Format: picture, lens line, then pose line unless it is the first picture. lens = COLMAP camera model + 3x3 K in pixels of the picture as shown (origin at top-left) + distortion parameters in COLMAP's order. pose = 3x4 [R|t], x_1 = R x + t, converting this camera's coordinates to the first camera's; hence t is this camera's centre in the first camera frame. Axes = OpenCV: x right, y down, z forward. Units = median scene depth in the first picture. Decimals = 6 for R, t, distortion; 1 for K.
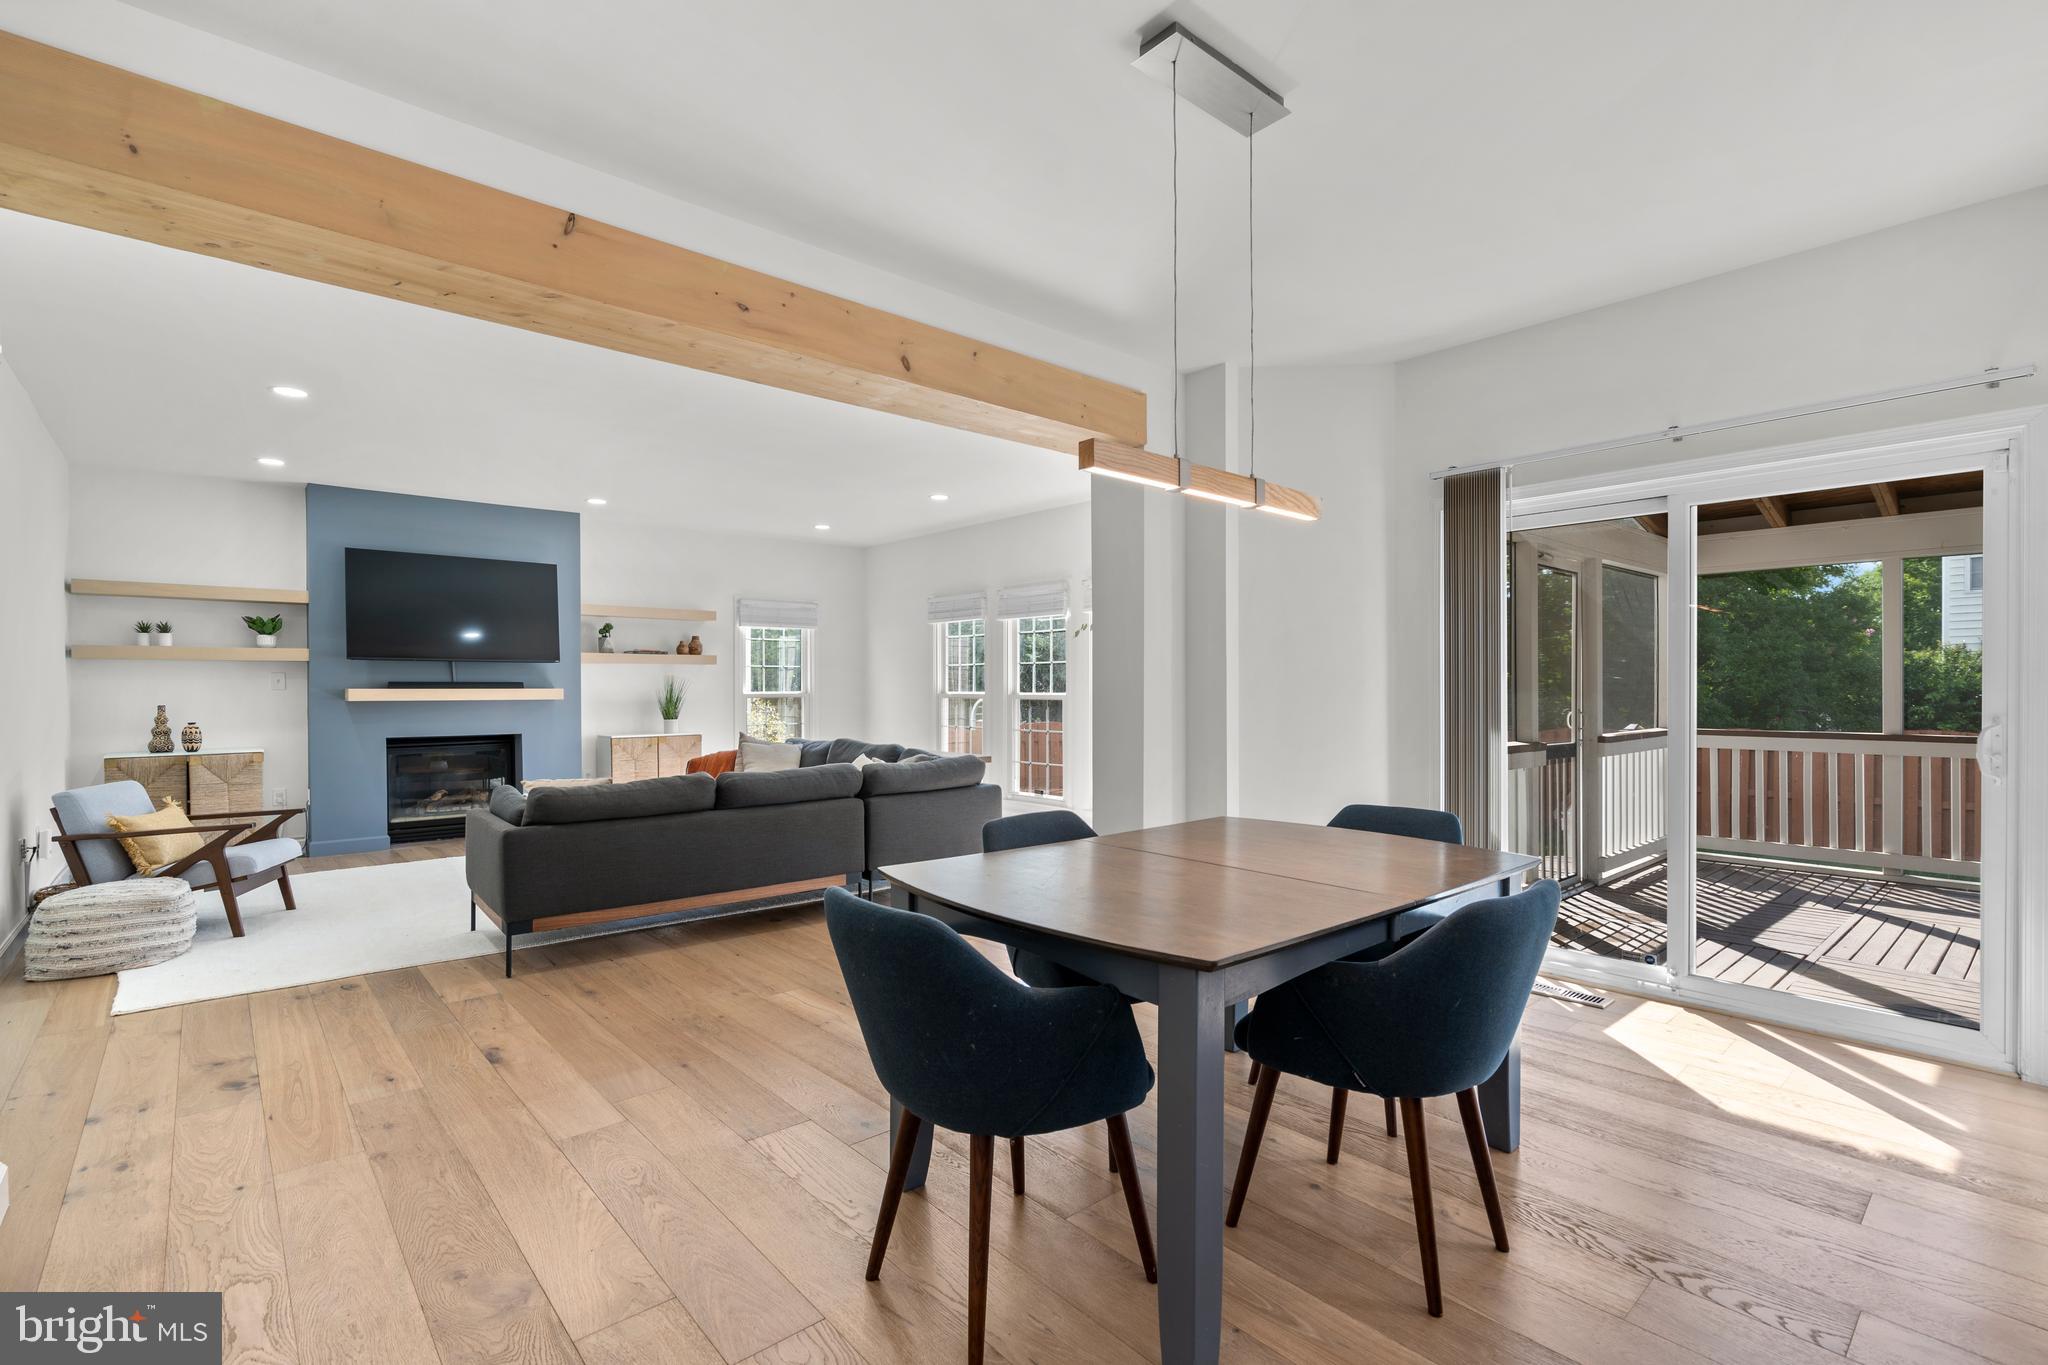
lens RADIAL K [[925.5, 0, 1018.9], [0, 925.5, 693.7], [0, 0, 1]] dist [-0.006935, 0.001399]
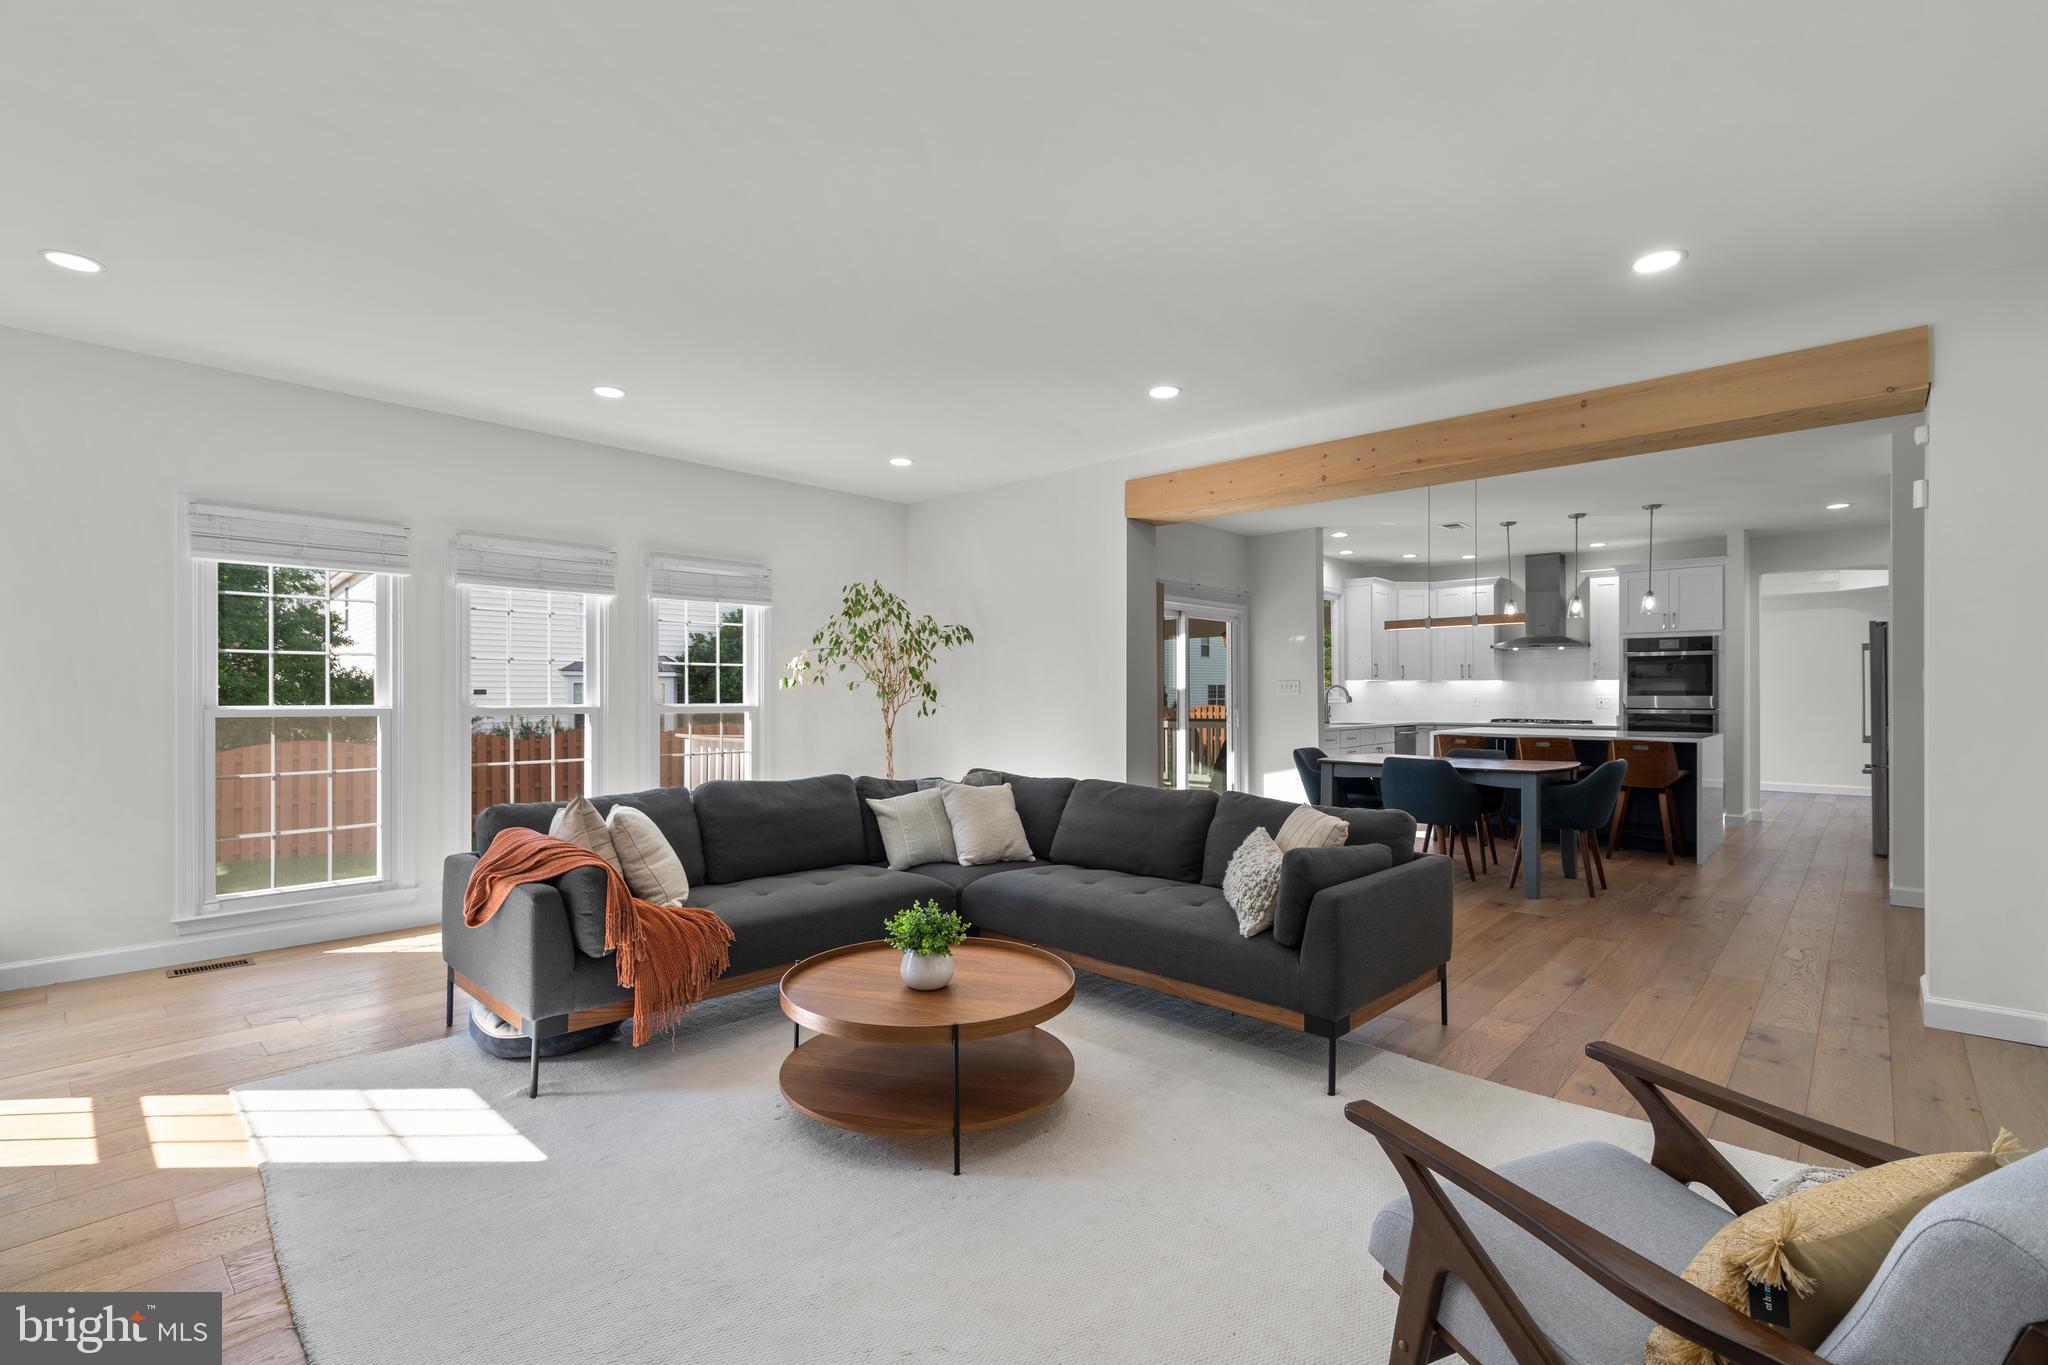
lens RADIAL K [[925.5, 0, 1026.4], [0, 925.5, 691.0], [0, 0, 1]] dist [-0.006935, 0.001399]
pose [[-0.105821, 0.007013, 0.994360, -0.866154], [0.008214, 0.999947, -0.006178, -0.004716], [-0.994351, 0.007514, -0.105873, 0.928569]]
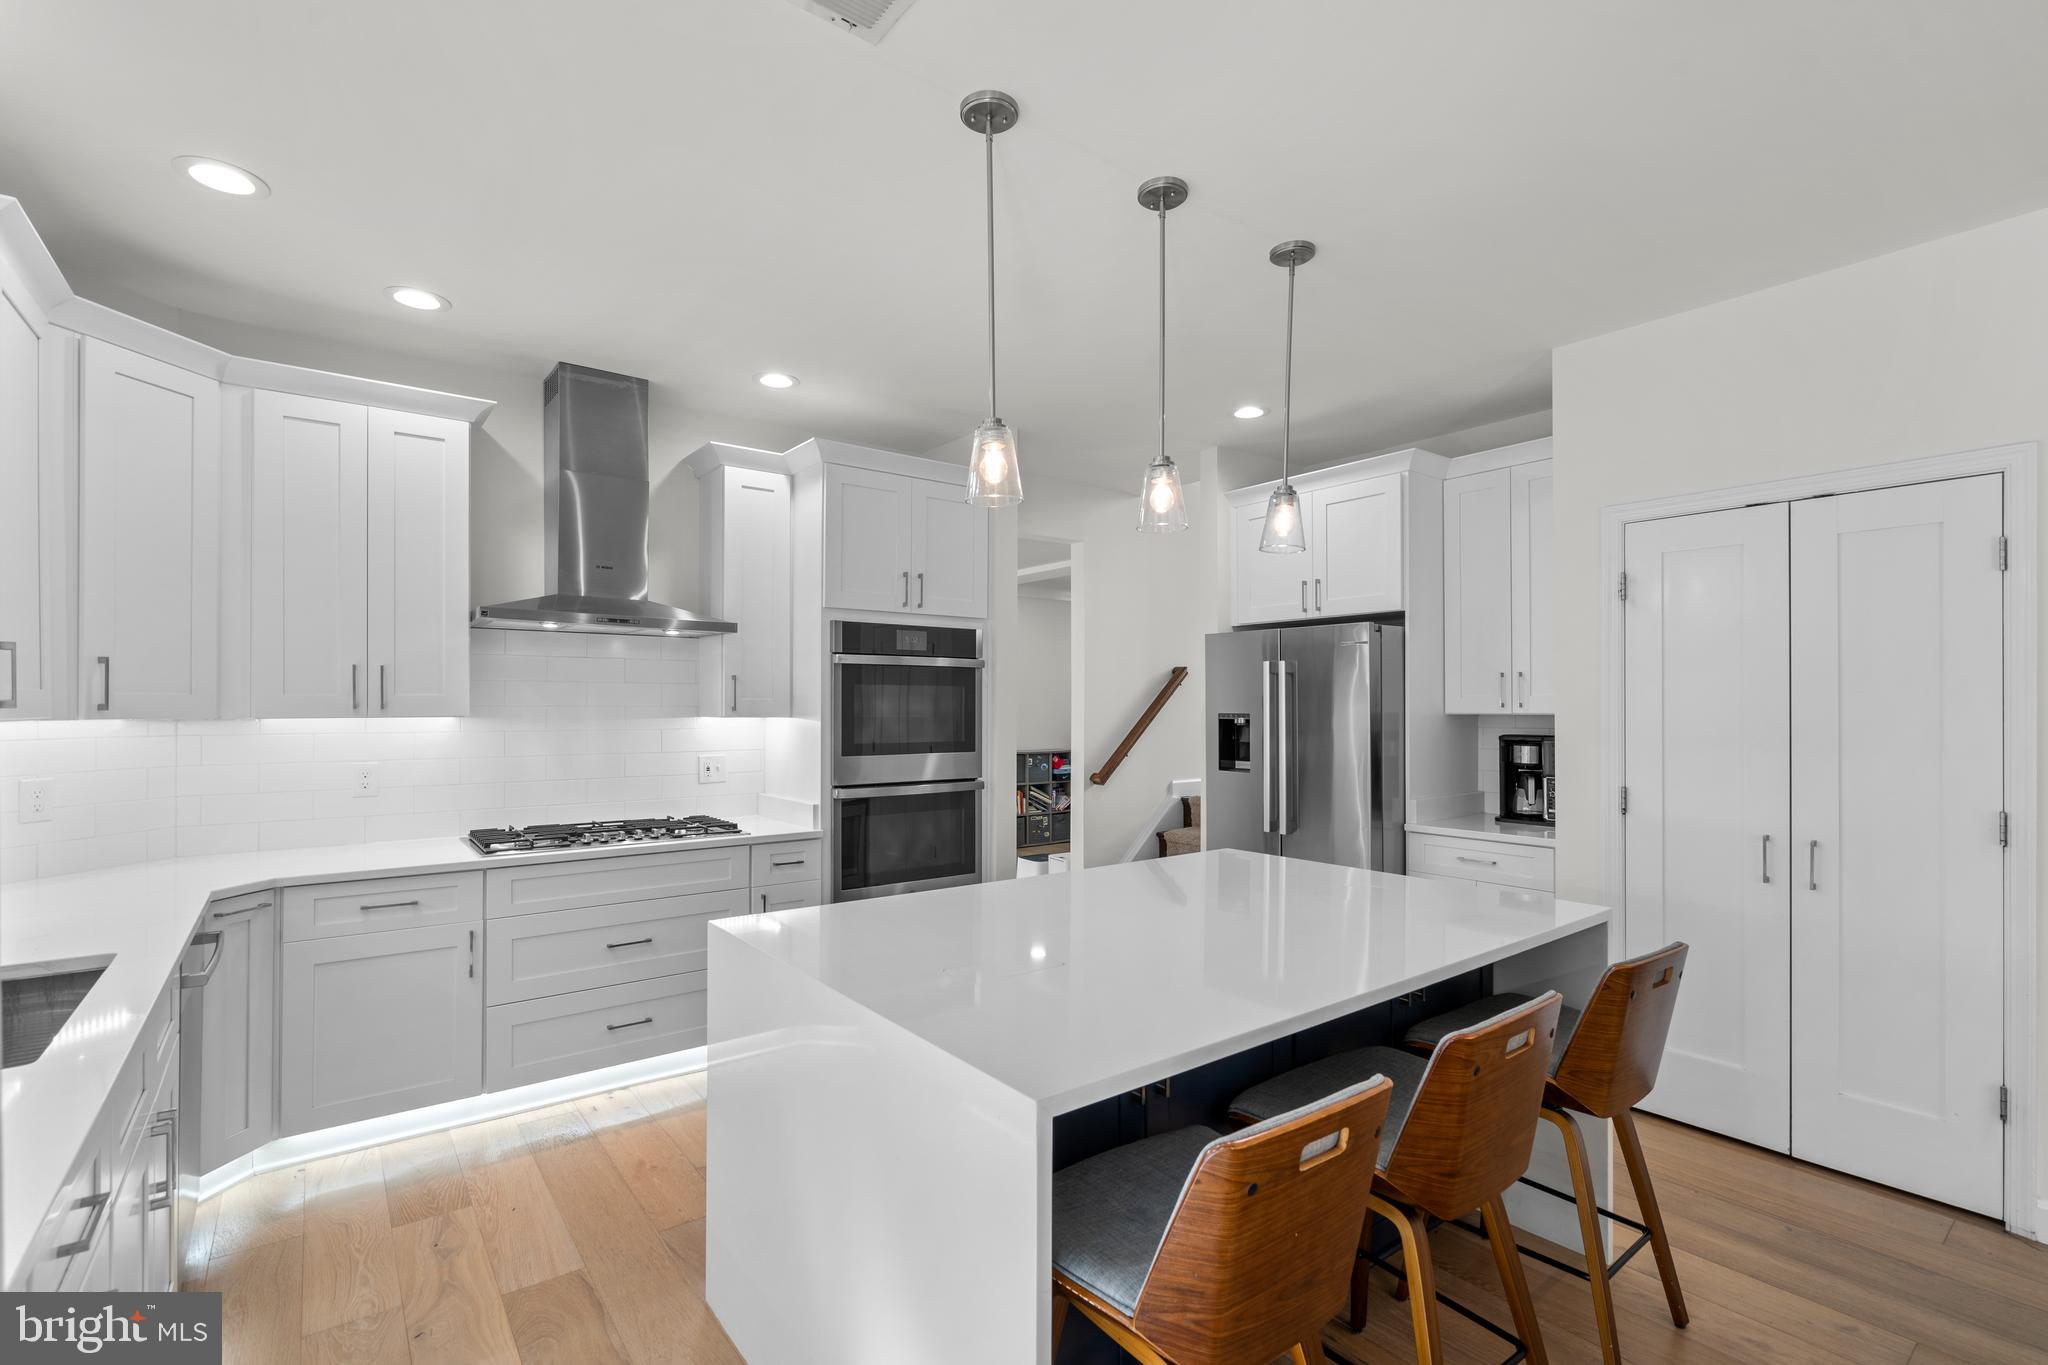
lens RADIAL K [[925.5, 0, 1021.2], [0, 925.5, 699.3], [0, 0, 1]] dist [-0.006935, 0.001399]
pose [[-0.997946, 0.003151, 0.063977, 0.323278], [0.003255, 0.999994, 0.001533, -0.037267], [-0.063971, 0.001738, -0.997950, 0.439870]]
